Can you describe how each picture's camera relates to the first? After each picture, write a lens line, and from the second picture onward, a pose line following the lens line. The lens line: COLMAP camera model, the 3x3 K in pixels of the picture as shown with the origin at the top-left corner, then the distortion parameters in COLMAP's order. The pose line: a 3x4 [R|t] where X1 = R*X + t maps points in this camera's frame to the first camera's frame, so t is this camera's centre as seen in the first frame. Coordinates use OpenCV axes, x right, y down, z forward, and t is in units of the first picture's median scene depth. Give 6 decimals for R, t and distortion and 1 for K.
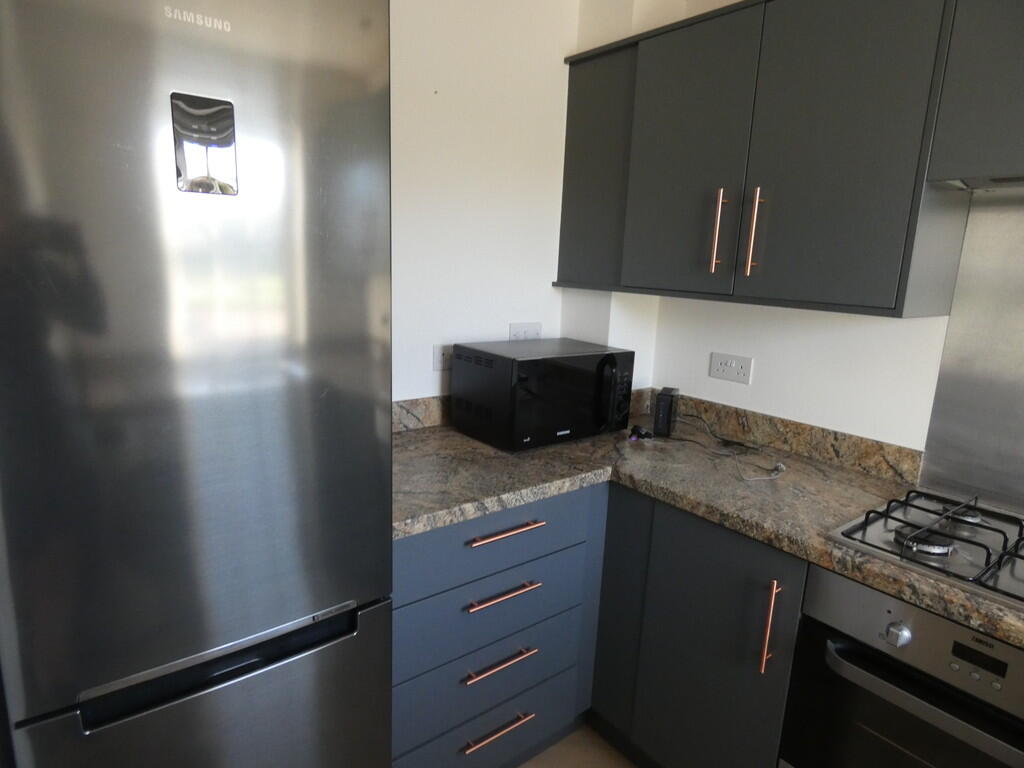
lens RADIAL K [[618.2, 0, 512.0], [0, 618.2, 384.0], [0, 0, 1]] dist [0.006087, 0.003331]
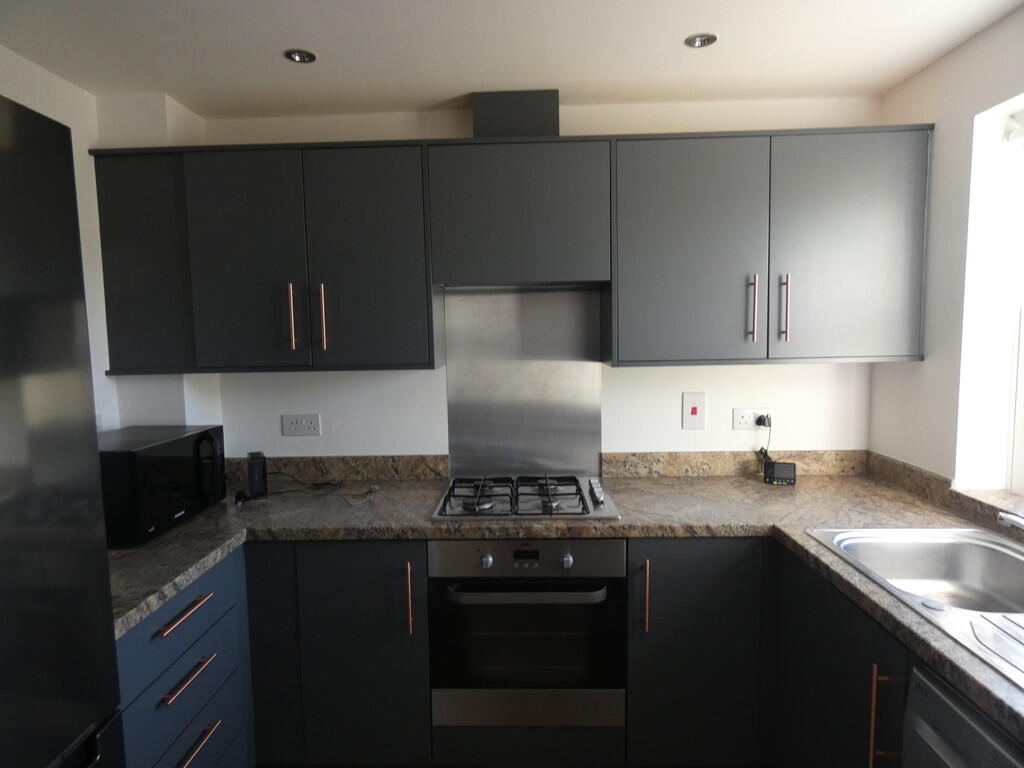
lens RADIAL K [[618.2, 0, 512.0], [0, 618.2, 384.0], [0, 0, 1]] dist [0.006087, 0.003331]
pose [[0.643876, -0.124499, 0.754933, -0.362189], [0.199659, 0.979827, -0.008701, -0.015888], [-0.738620, 0.156332, 0.655745, -0.129318]]
